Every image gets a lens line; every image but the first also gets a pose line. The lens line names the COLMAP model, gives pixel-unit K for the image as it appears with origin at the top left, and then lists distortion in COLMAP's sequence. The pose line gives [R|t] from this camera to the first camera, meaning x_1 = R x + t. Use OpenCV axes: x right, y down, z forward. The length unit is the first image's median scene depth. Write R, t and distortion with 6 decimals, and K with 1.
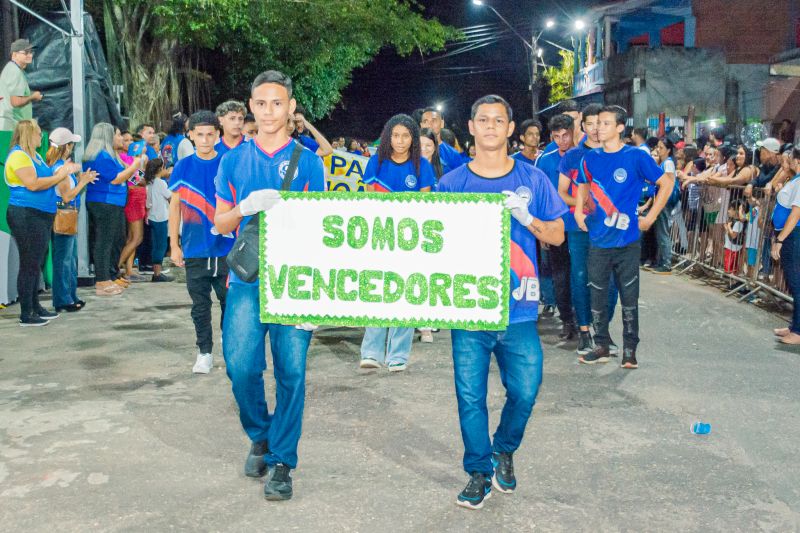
lens RADIAL K [[869.8, 0, 400.0], [0, 869.8, 266.5], [0, 0, 1]] dist [-0.134617, -0.009826]
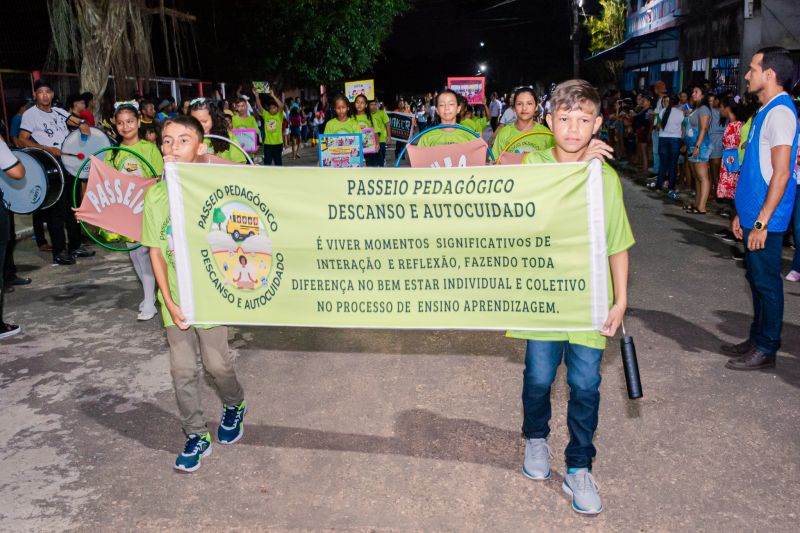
lens RADIAL K [[625.1, 0, 400.0], [0, 625.1, 266.5], [0, 0, 1]] dist [-0.094063, -0.004436]
pose [[0.995891, -0.005538, -0.090391, 0.014732], [0.016852, 0.992028, 0.124888, -0.038640], [0.088979, -0.125898, 0.988045, 0.283044]]
